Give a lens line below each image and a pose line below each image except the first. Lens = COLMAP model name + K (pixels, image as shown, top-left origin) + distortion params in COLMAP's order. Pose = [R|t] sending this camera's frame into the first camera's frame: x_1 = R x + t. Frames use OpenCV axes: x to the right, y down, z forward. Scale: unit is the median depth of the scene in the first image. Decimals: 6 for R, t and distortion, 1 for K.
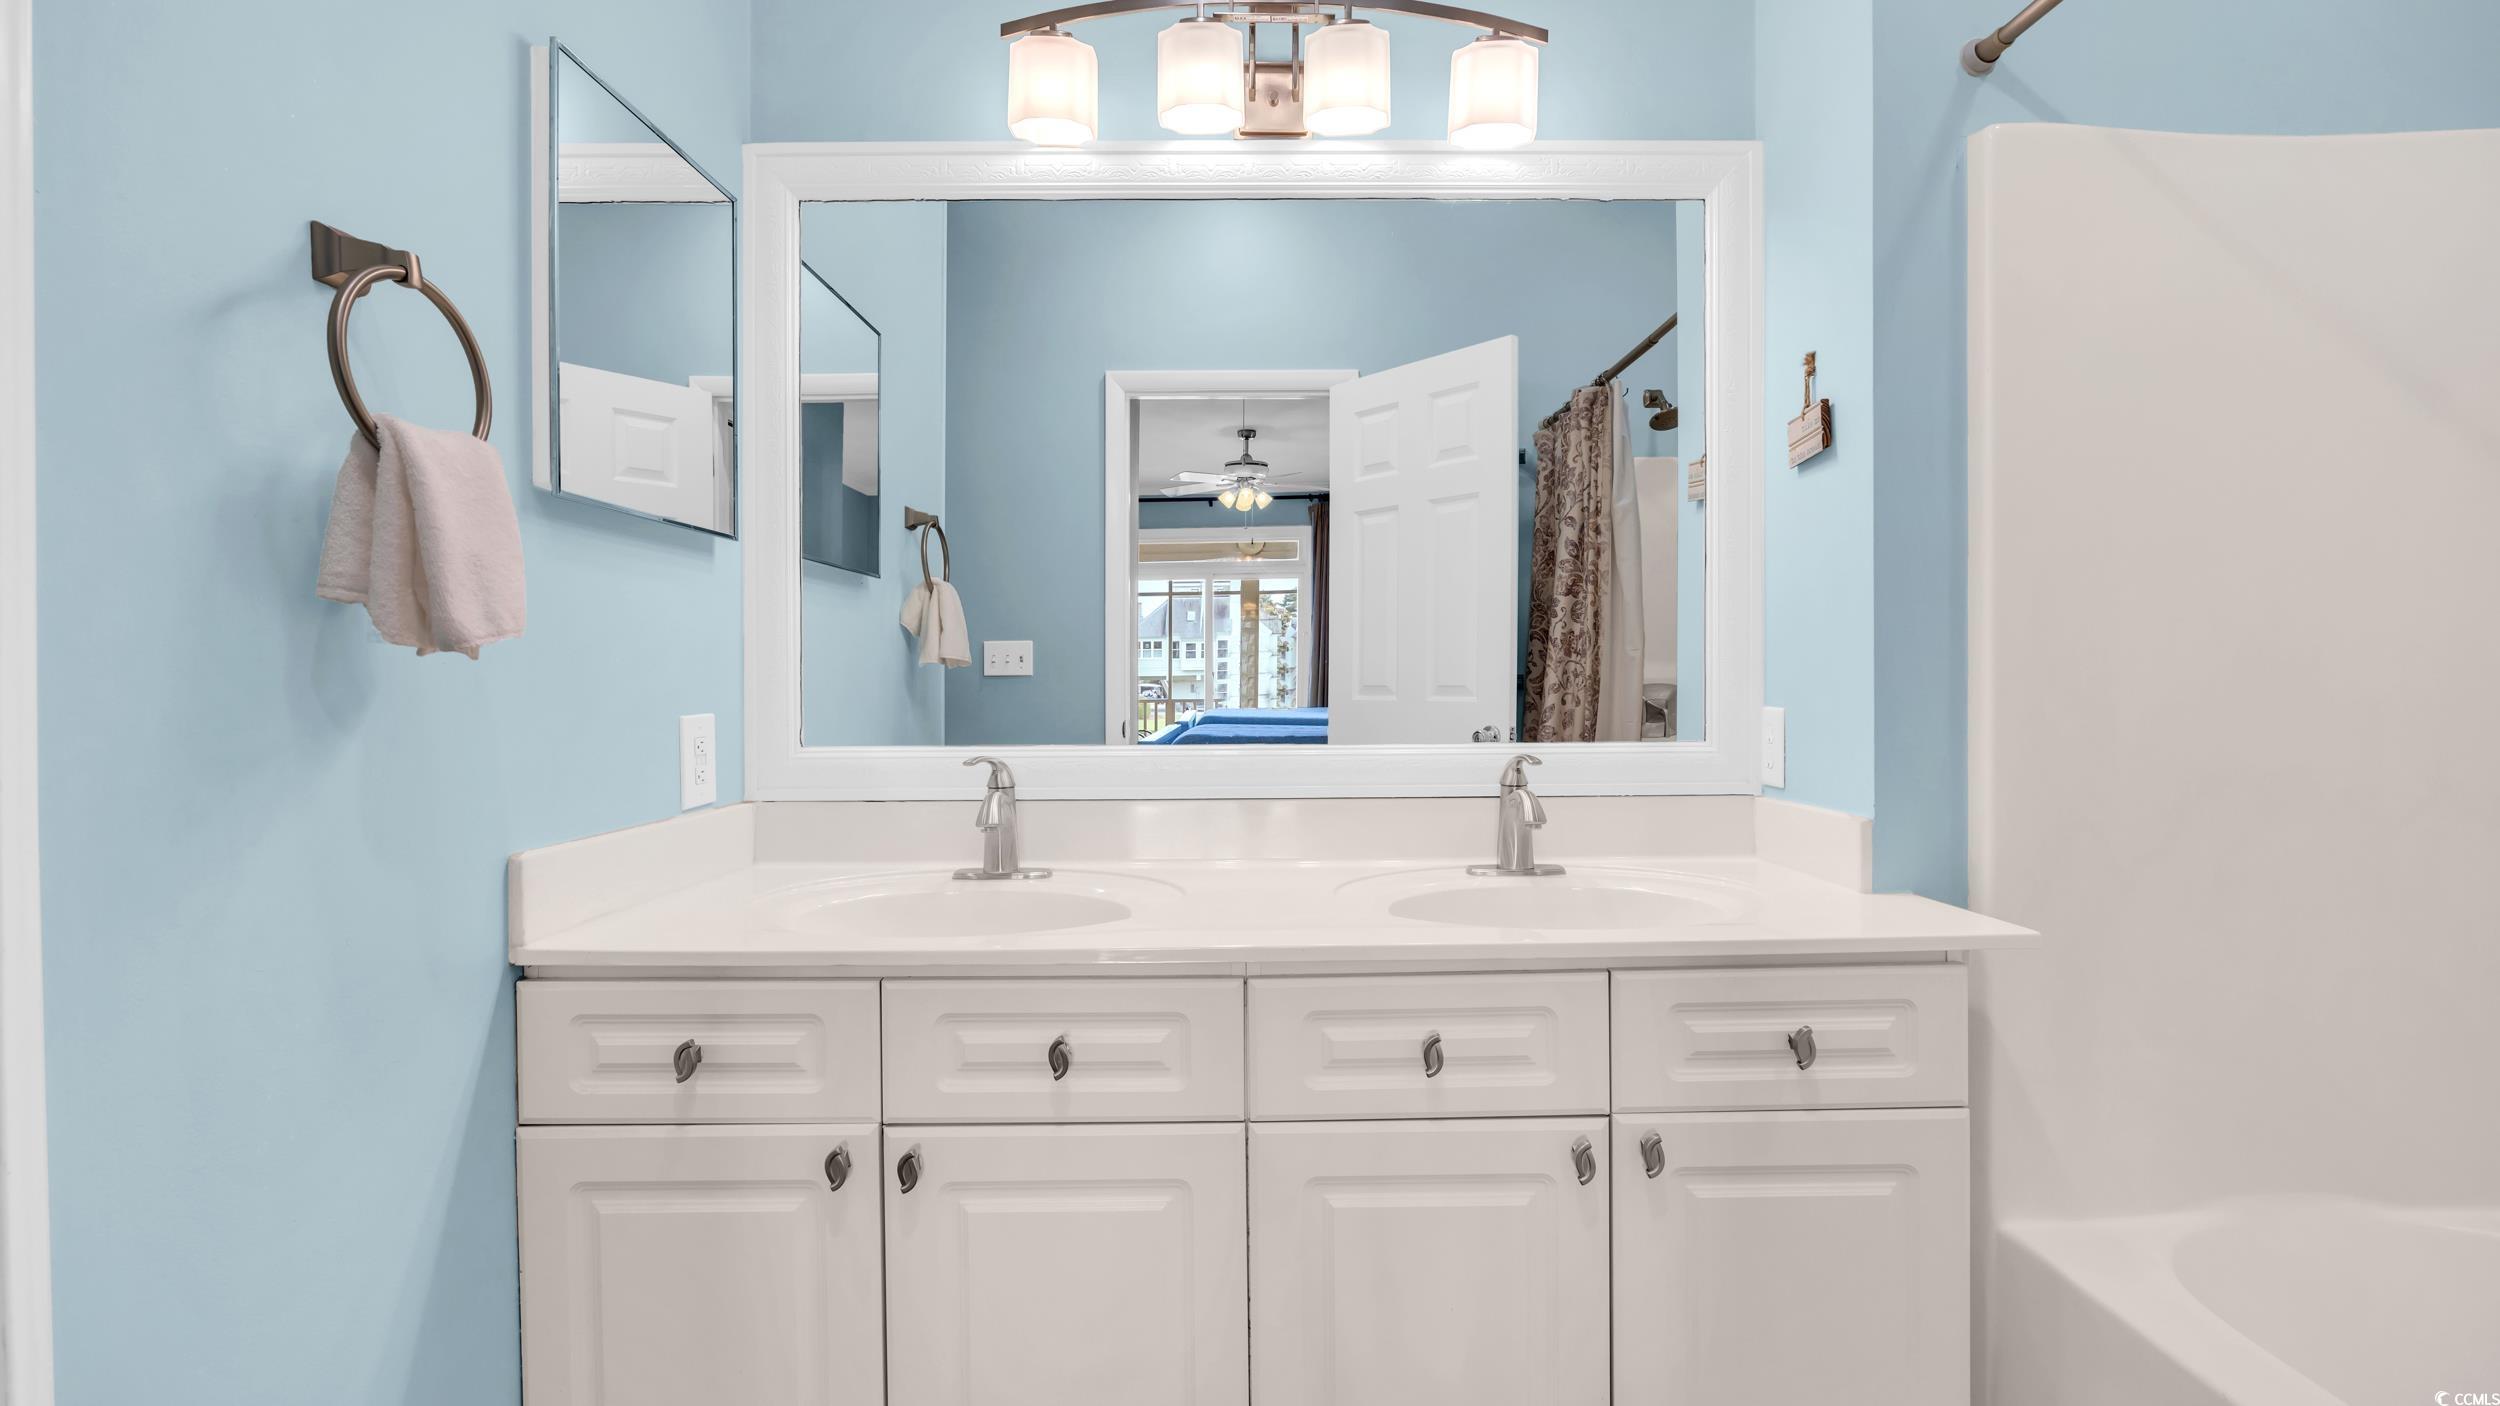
lens RADIAL K [[1048.0, 0, 1259.3], [0, 1048.0, 689.2], [0, 0, 1]] dist [-0.027255, 0.000043]
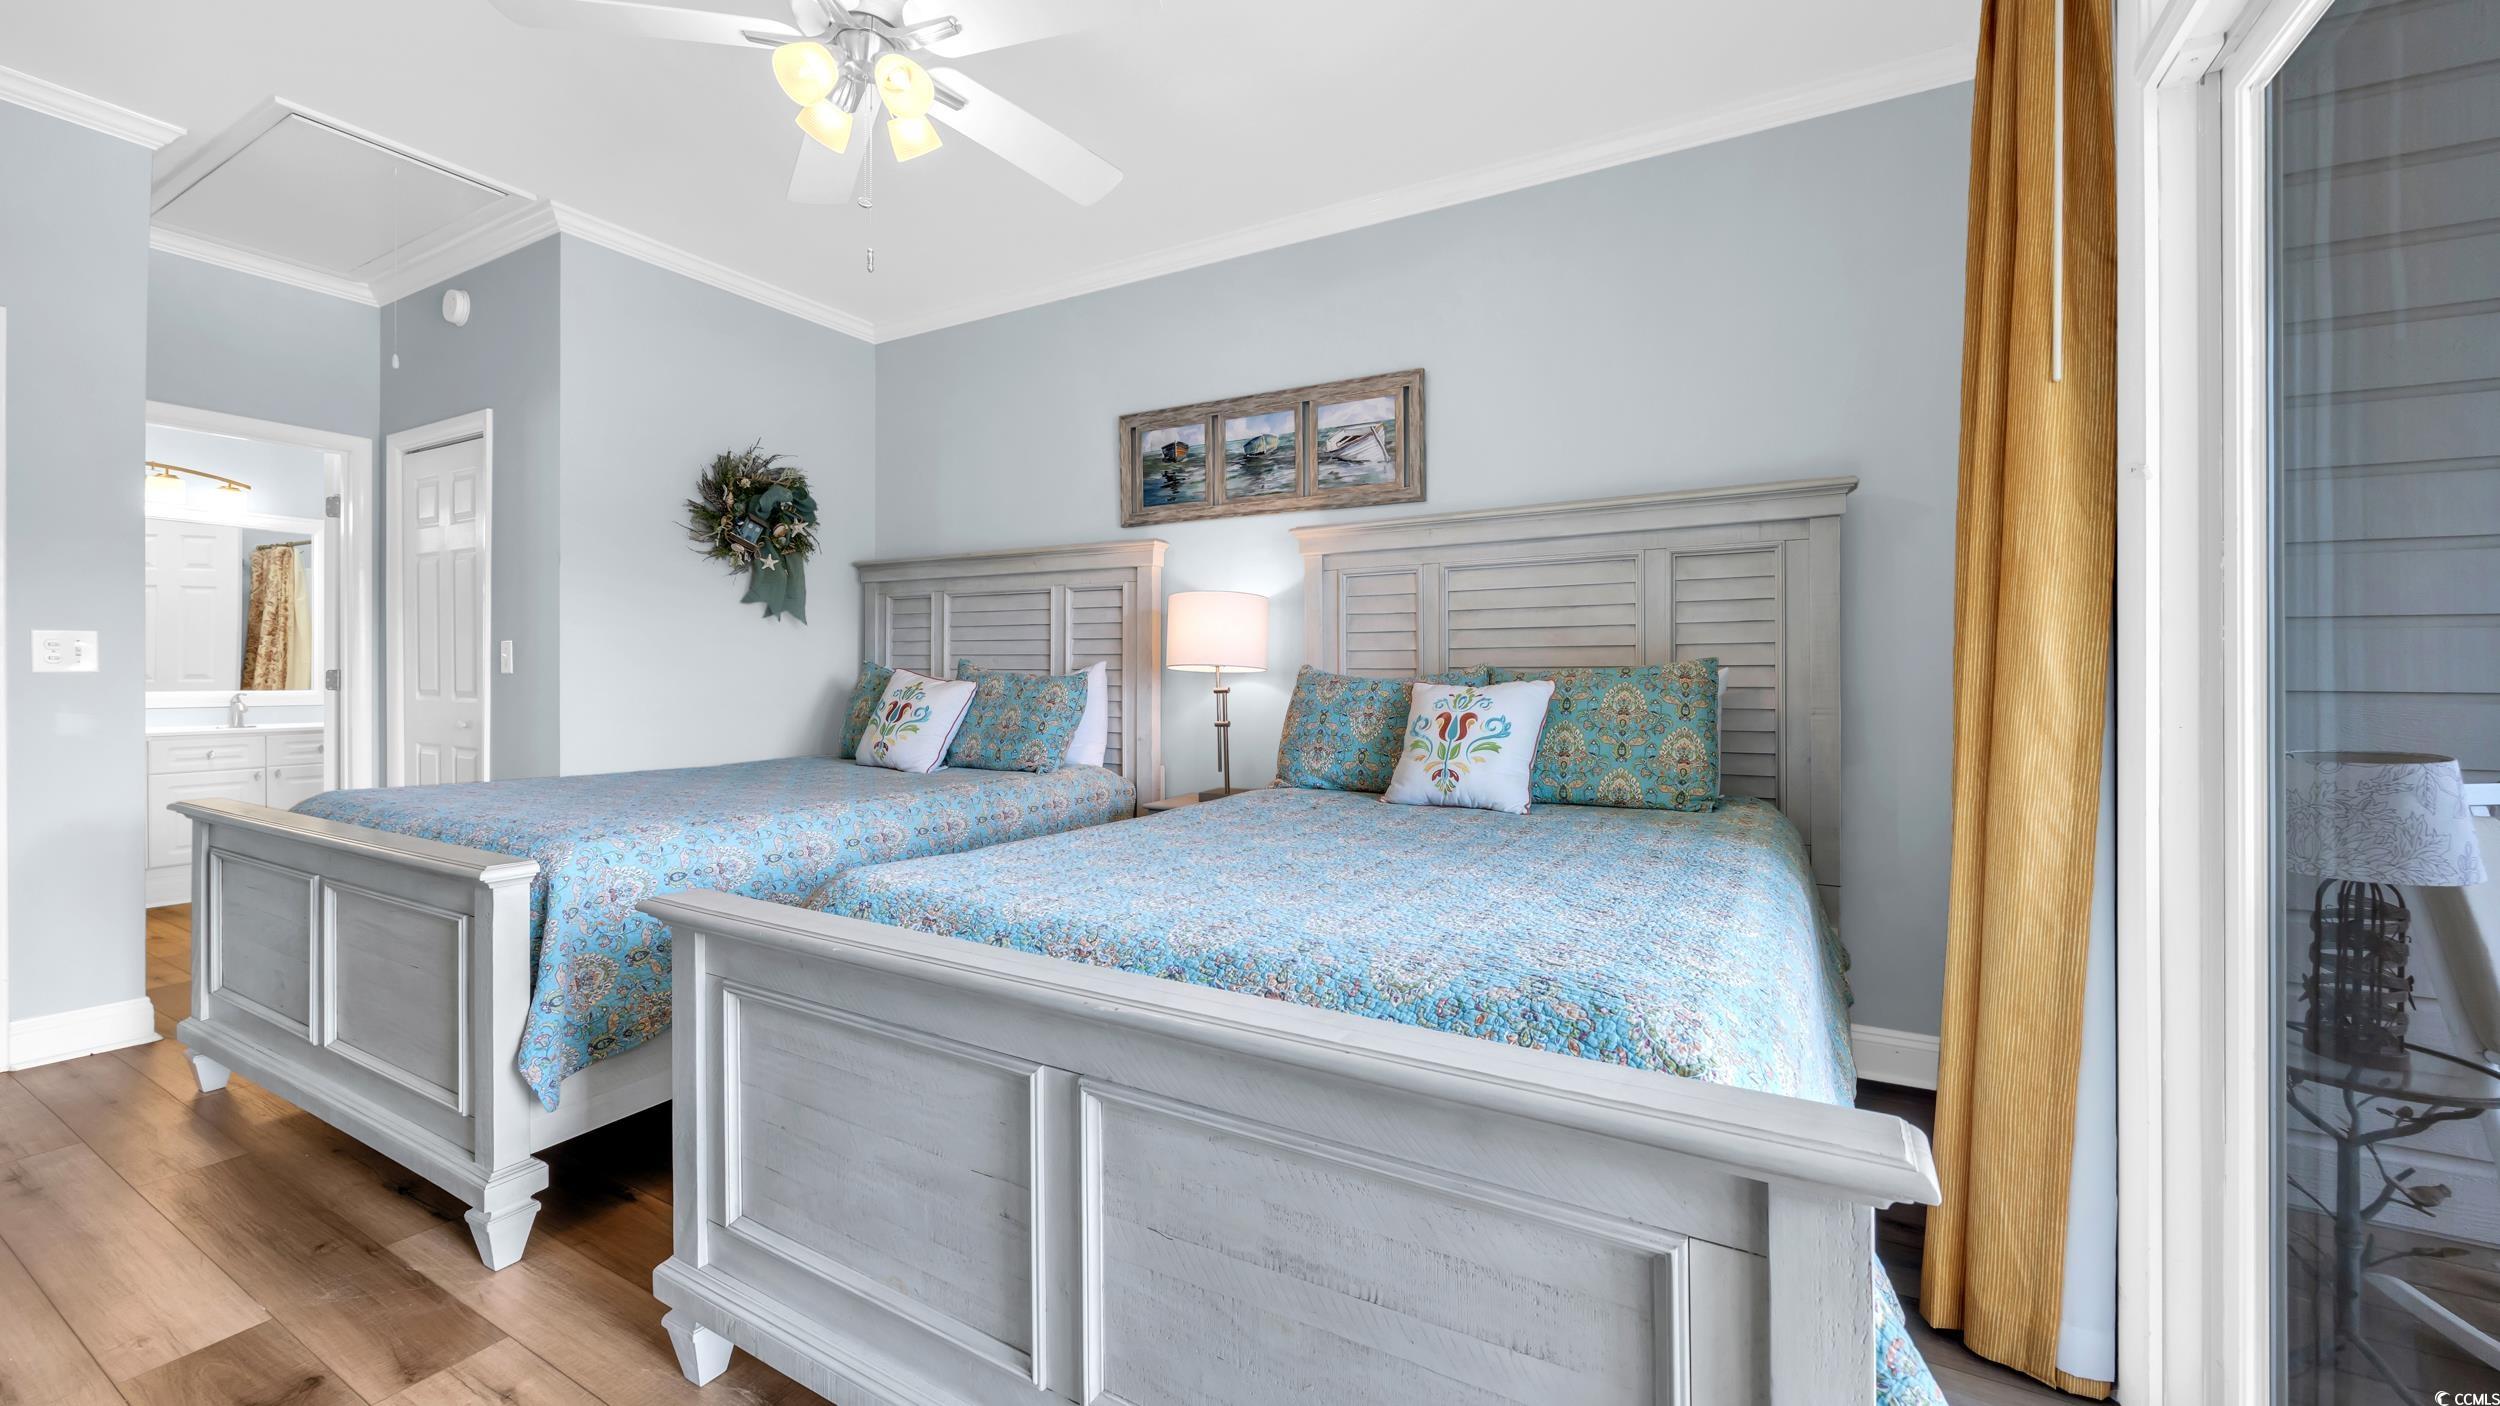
lens RADIAL K [[936.8, 0, 1259.1], [0, 936.8, 654.1], [0, 0, 1]] dist [-0.000081, -0.000024]
pose [[0.482233, 0.003640, 0.876035, -0.828423], [0.012013, 0.999870, -0.010767, 0.001543], [-0.875960, 0.015716, 0.482127, -3.423737]]
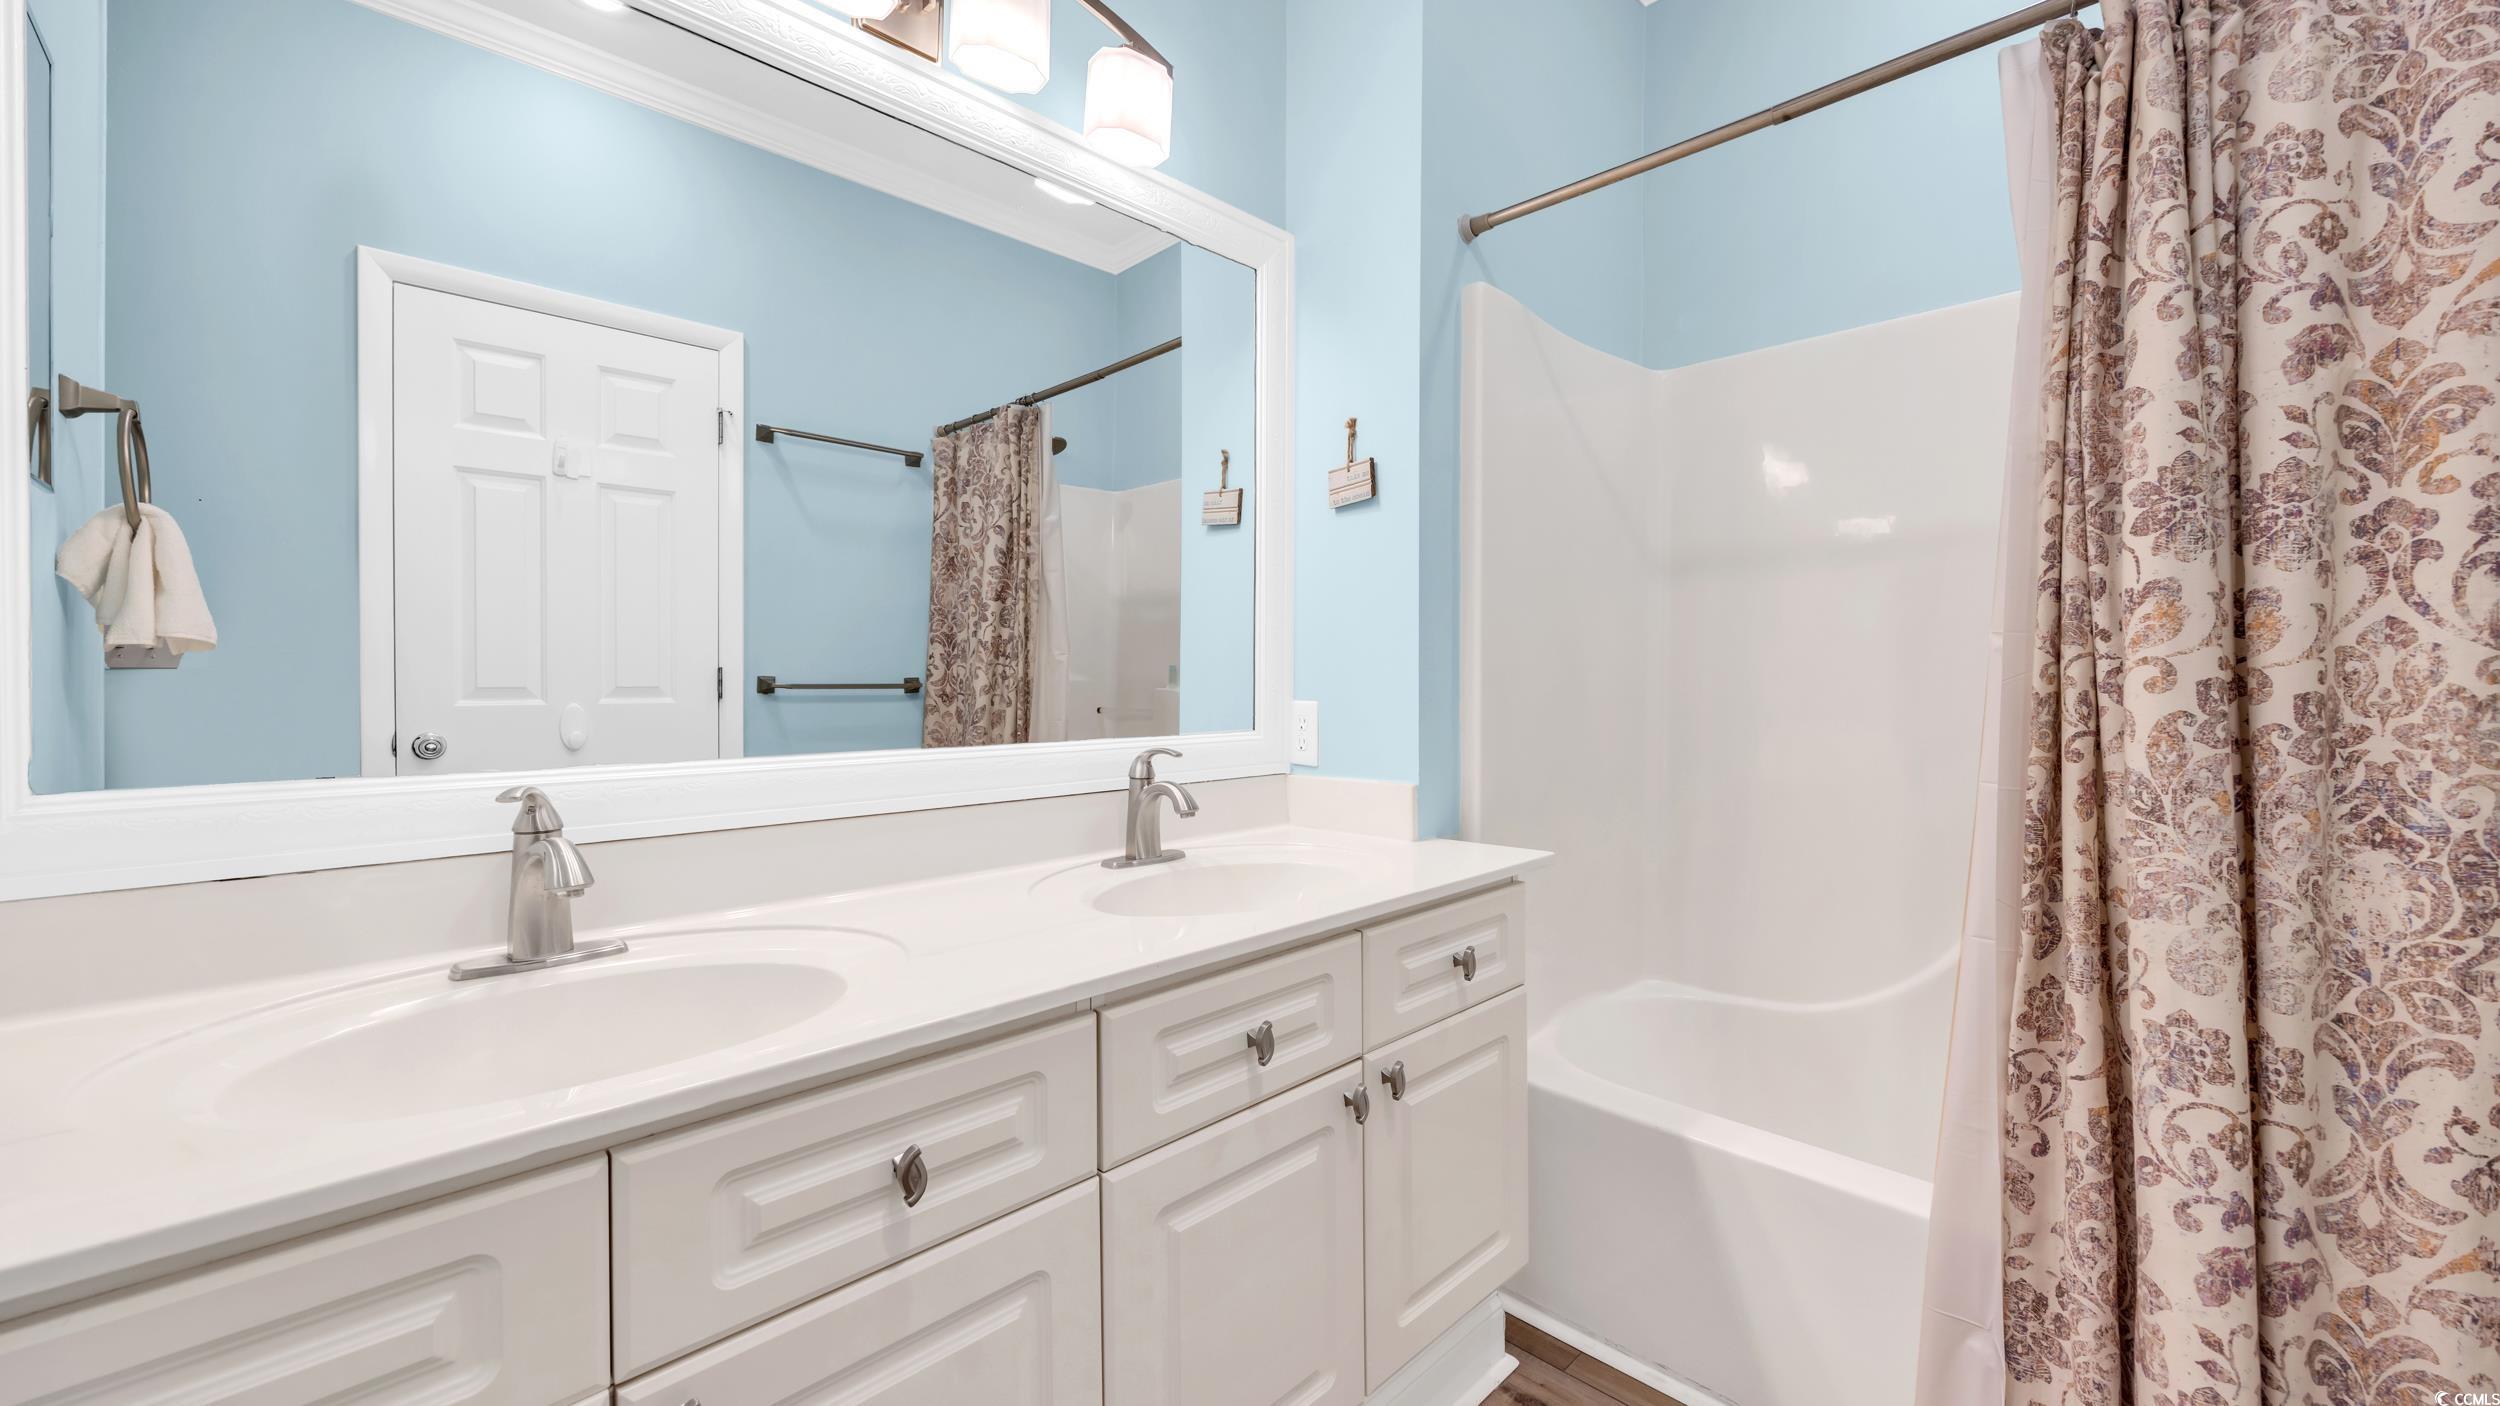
lens RADIAL K [[965.4, 0, 1268.9], [0, 965.4, 684.3], [0, 0, 1]] dist [0.000873, 0.000101]
pose [[0.710153, 0.003464, 0.704039, -0.335485], [0.005021, 0.999938, -0.009985, 0.008227], [-0.704030, 0.010625, 0.710091, 0.221502]]
